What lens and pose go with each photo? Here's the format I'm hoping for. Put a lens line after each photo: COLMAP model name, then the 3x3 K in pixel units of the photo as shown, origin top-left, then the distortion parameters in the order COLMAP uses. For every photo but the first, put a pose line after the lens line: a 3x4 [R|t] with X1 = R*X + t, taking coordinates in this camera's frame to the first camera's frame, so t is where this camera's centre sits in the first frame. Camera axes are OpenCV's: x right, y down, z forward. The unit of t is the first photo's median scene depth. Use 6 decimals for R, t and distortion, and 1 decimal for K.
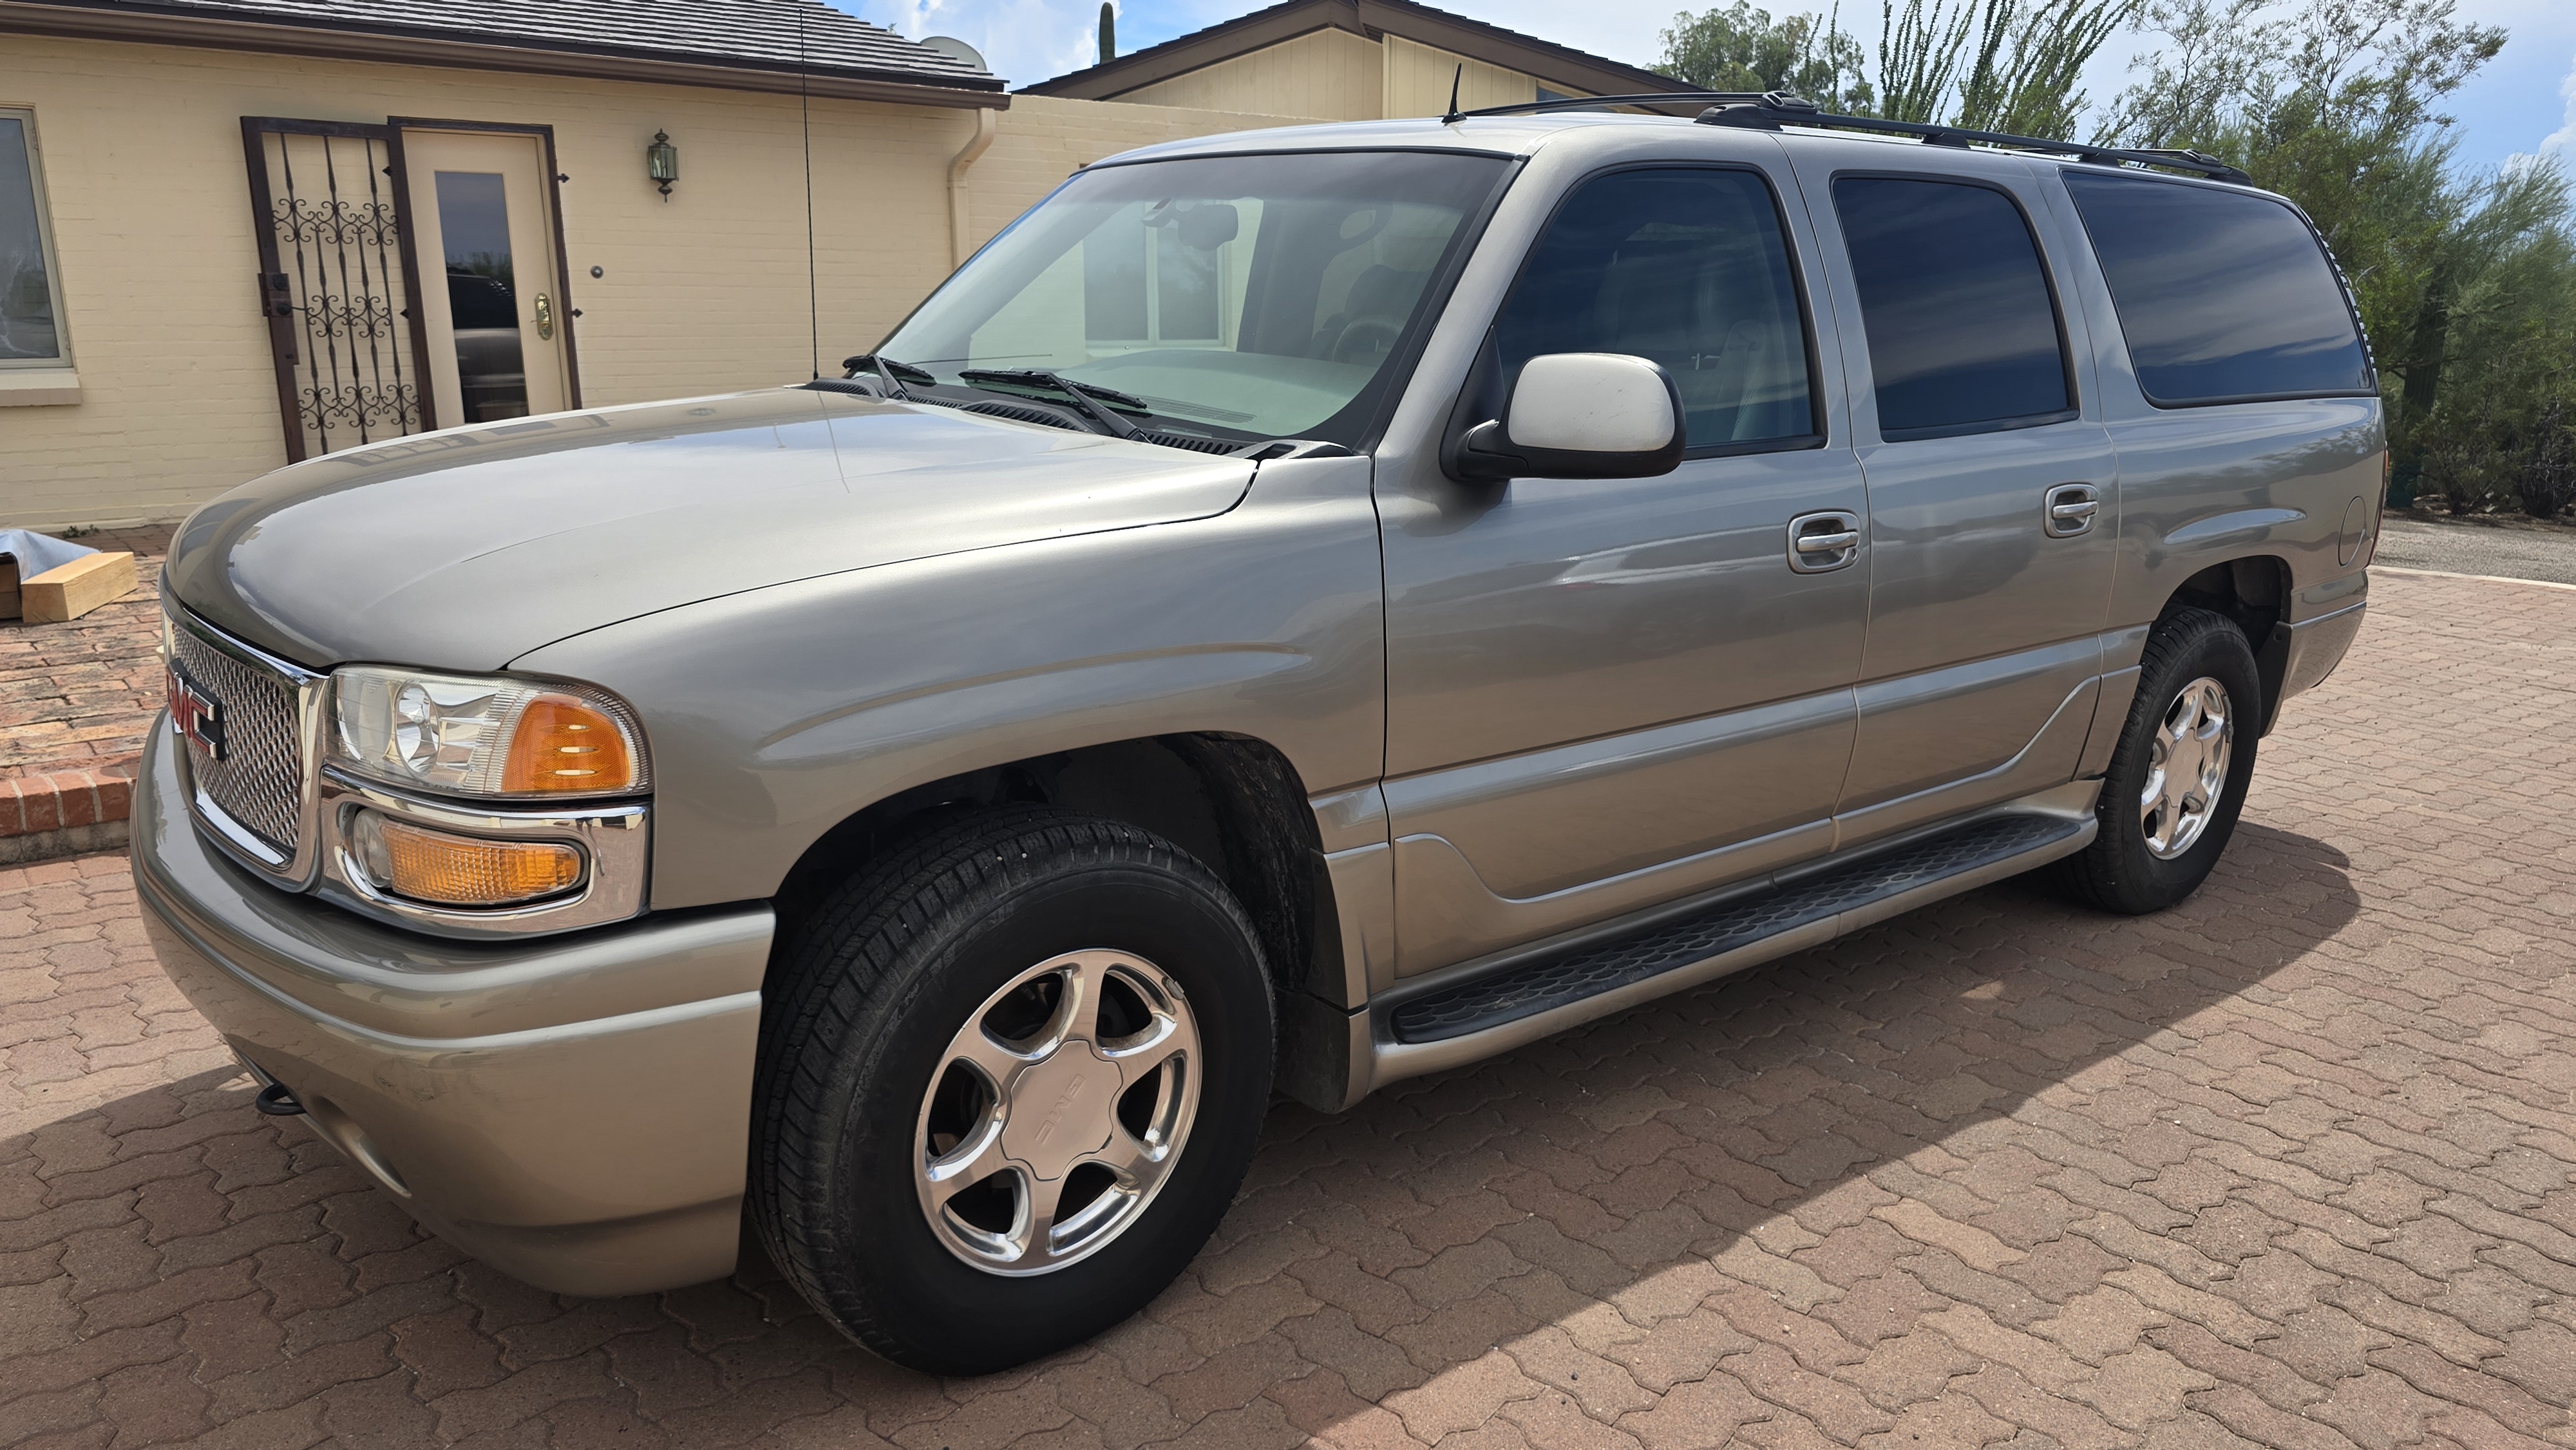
lens RADIAL K [[1777.2, 0, 1286.1], [0, 1777.2, 729.0], [0, 0, 1]] dist [0.041920, -0.038391]
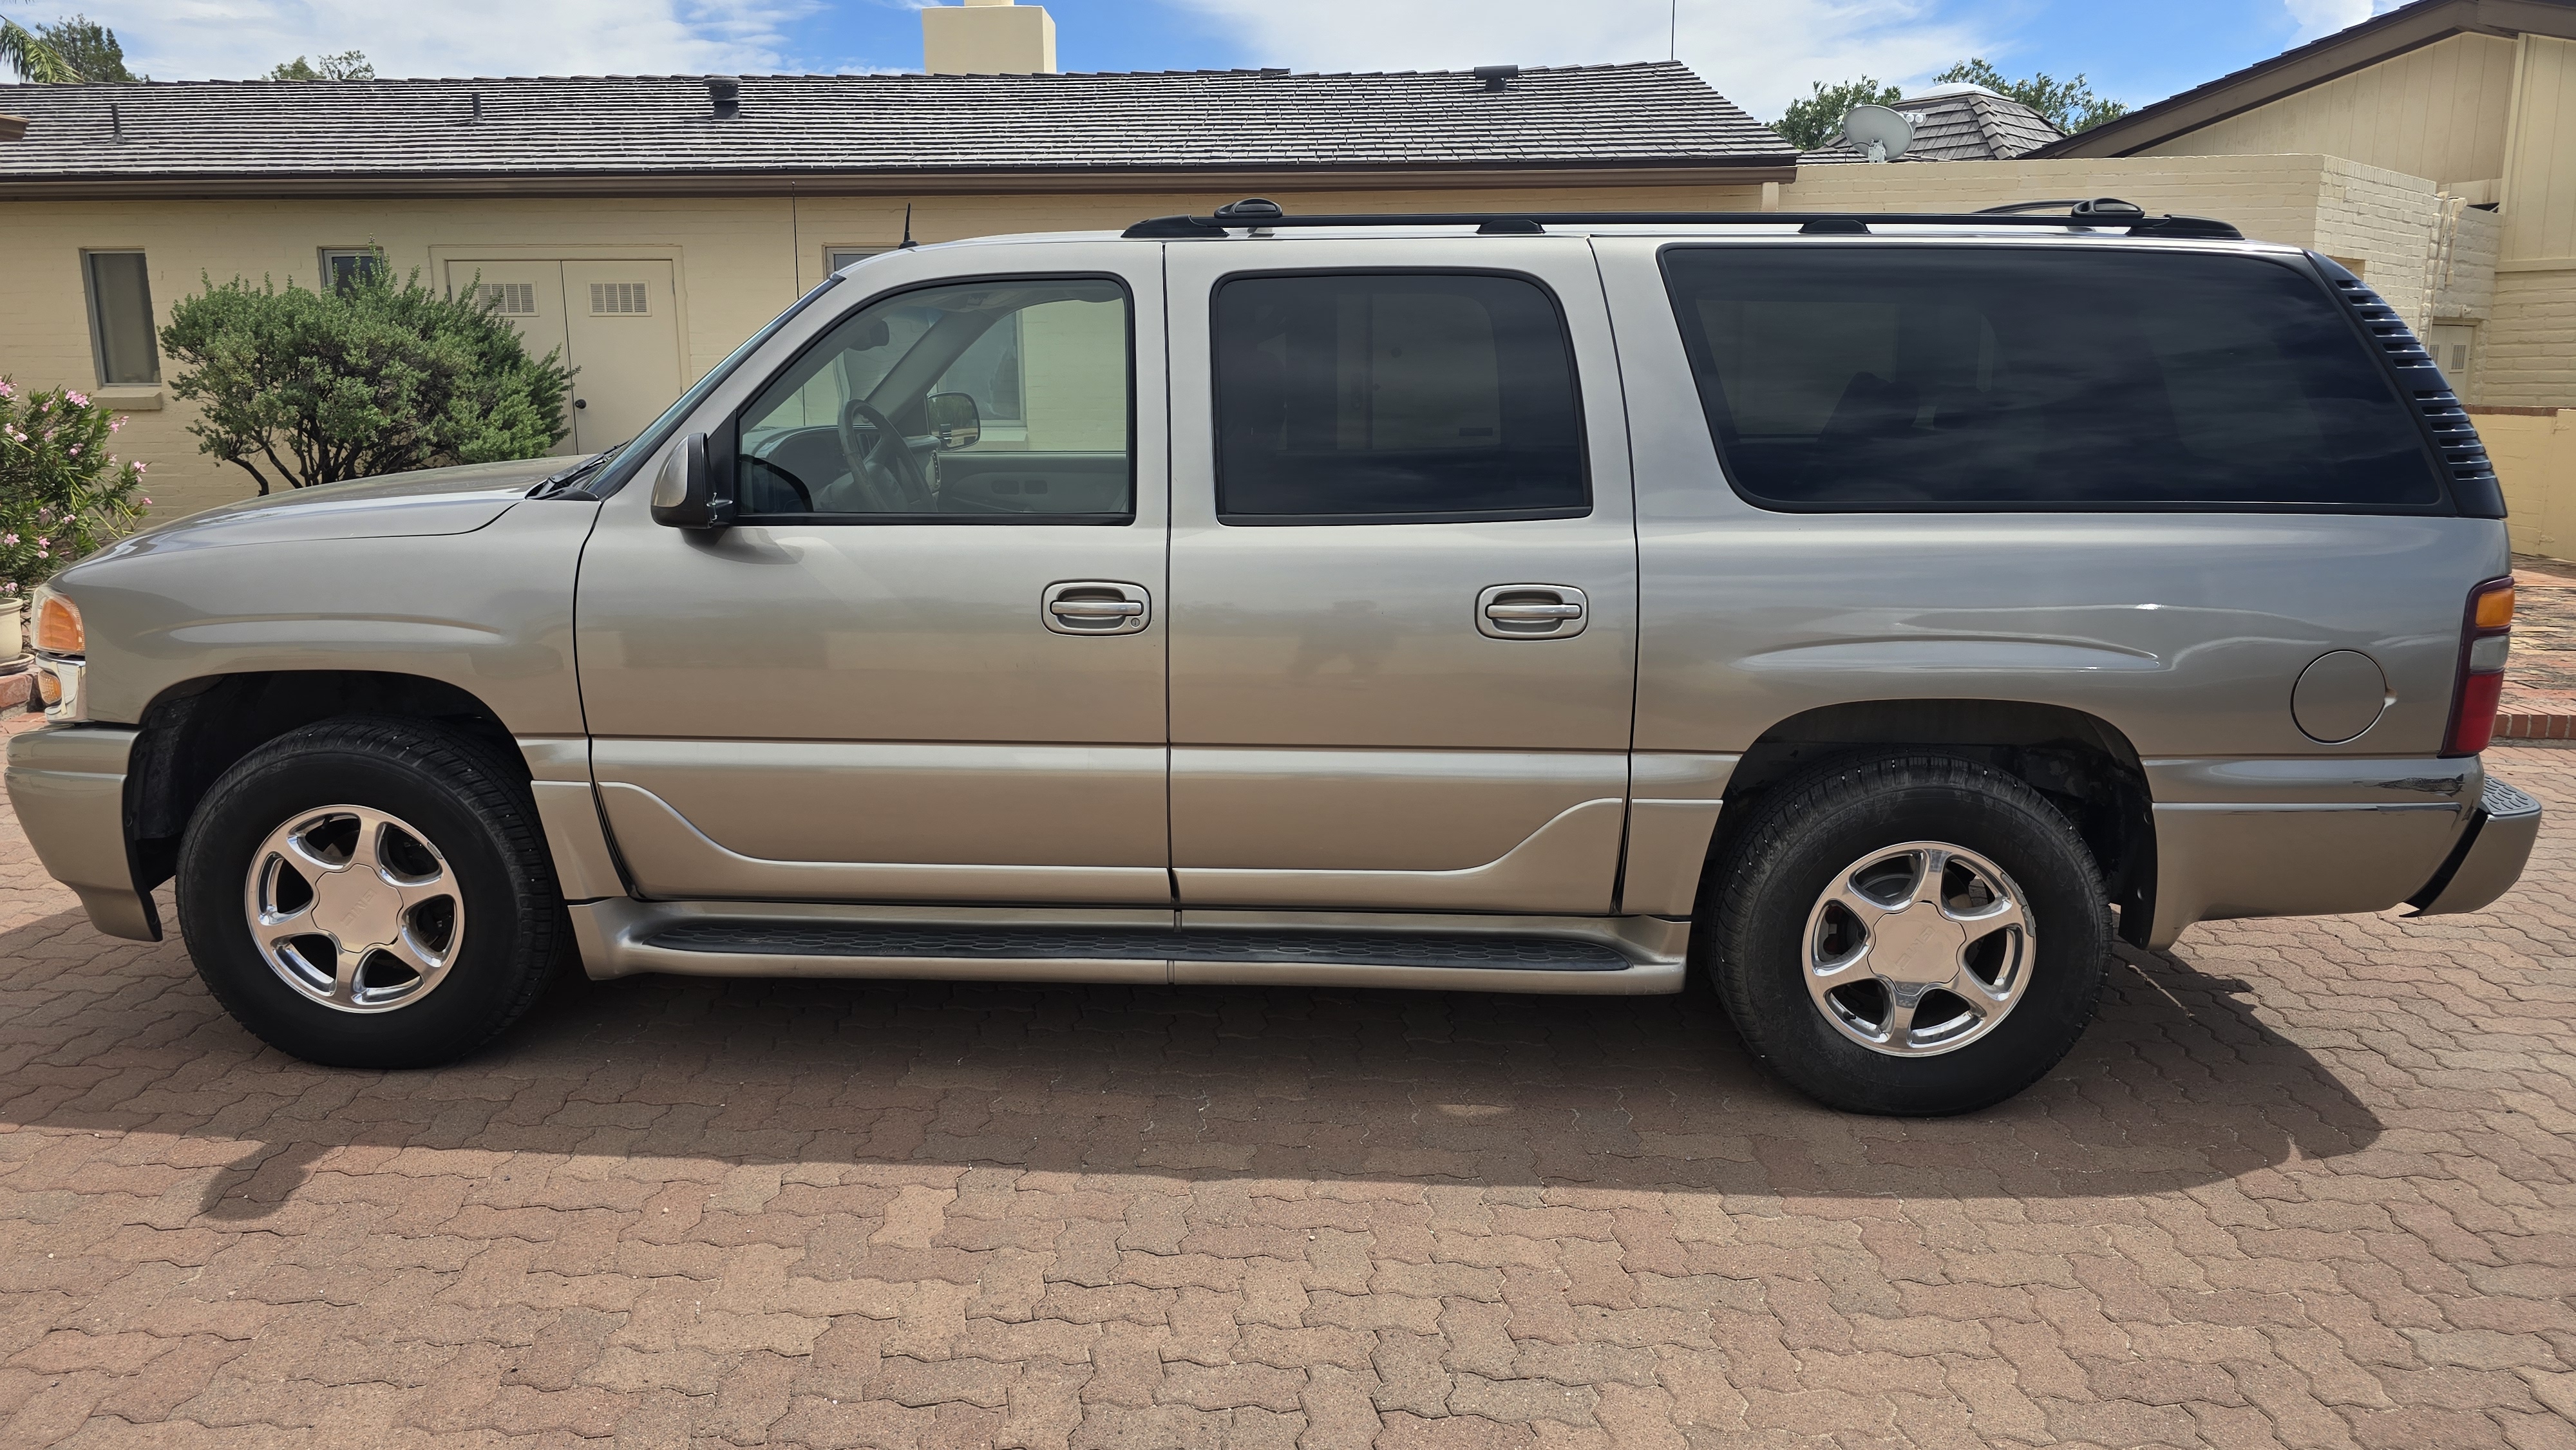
lens RADIAL K [[1777.2, 0, 1263.5], [0, 1777.2, 712.1], [0, 0, 1]] dist [0.041920, -0.038391]
pose [[0.747996, 0.124951, -0.651836, 1.036755], [-0.151262, 0.988366, 0.015884, -0.070321], [0.646237, 0.086717, 0.758194, 0.221284]]
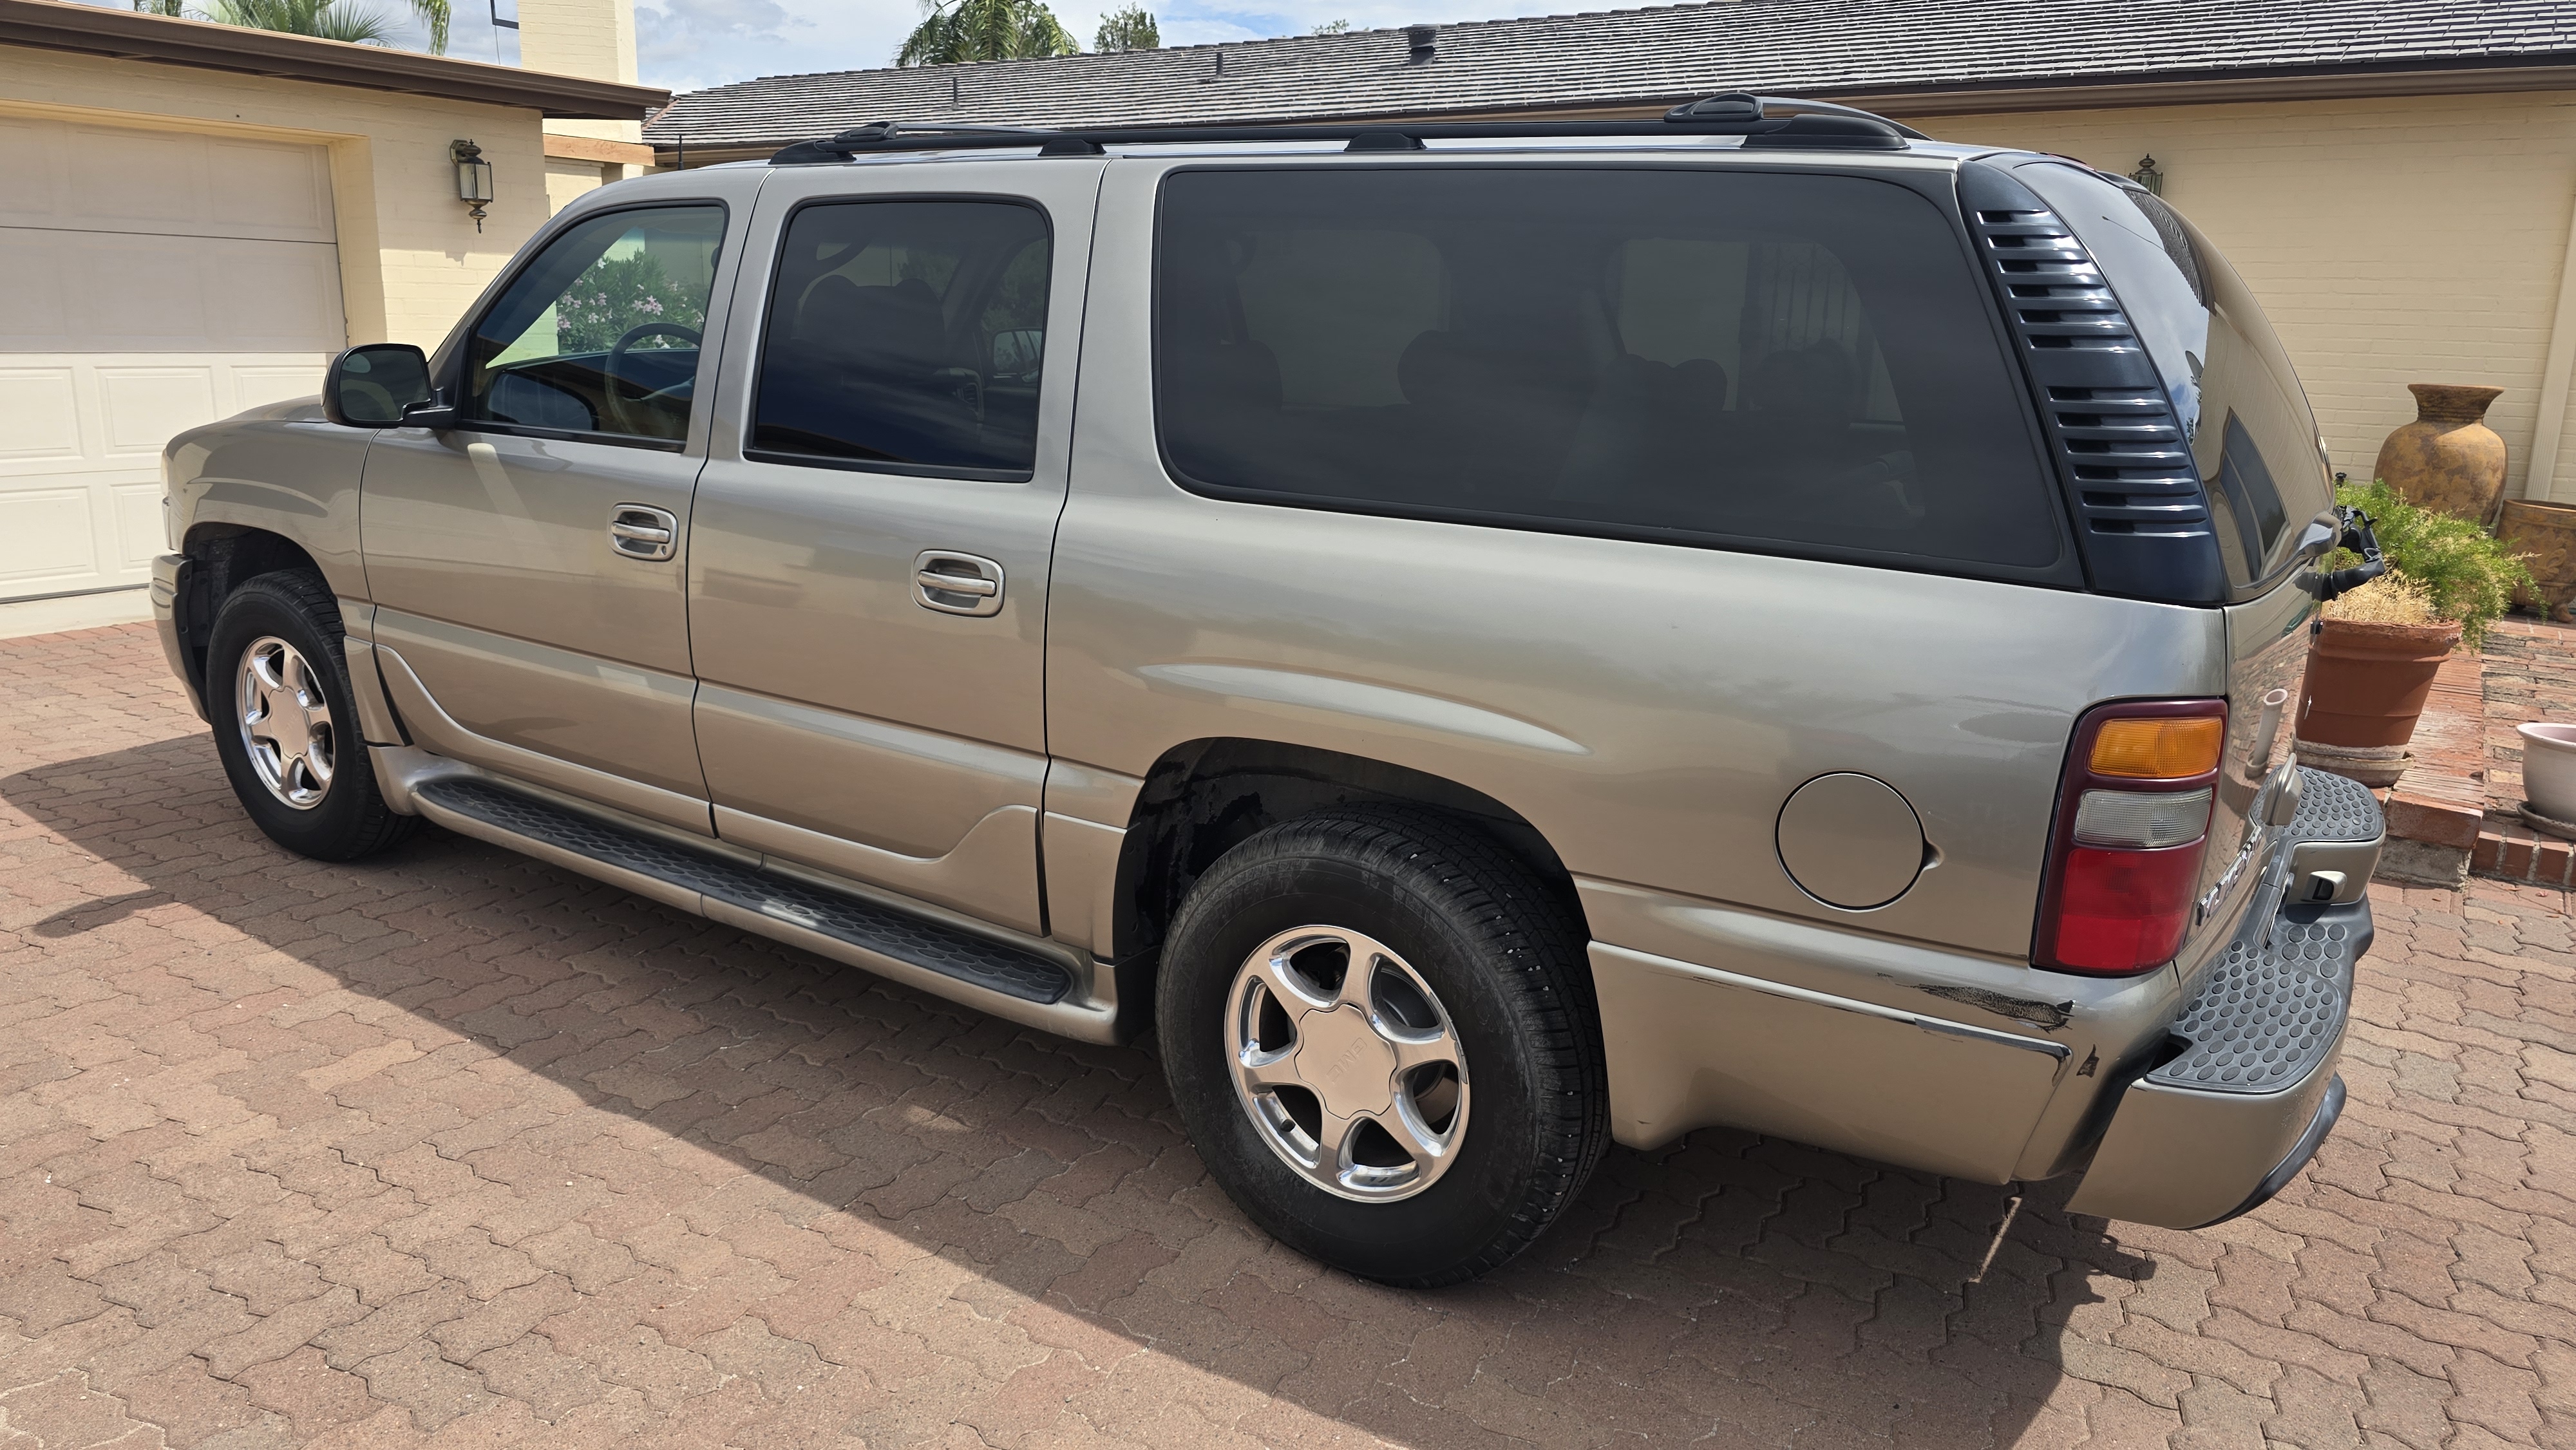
lens RADIAL K [[1777.2, 0, 1255.9], [0, 1777.2, 707.3], [0, 0, 1]] dist [0.041920, -0.038391]
pose [[0.273393, 0.220164, -0.936368, 1.389210], [-0.249442, 0.956380, 0.152039, -0.250742], [0.928997, 0.192003, 0.316385, 0.959505]]
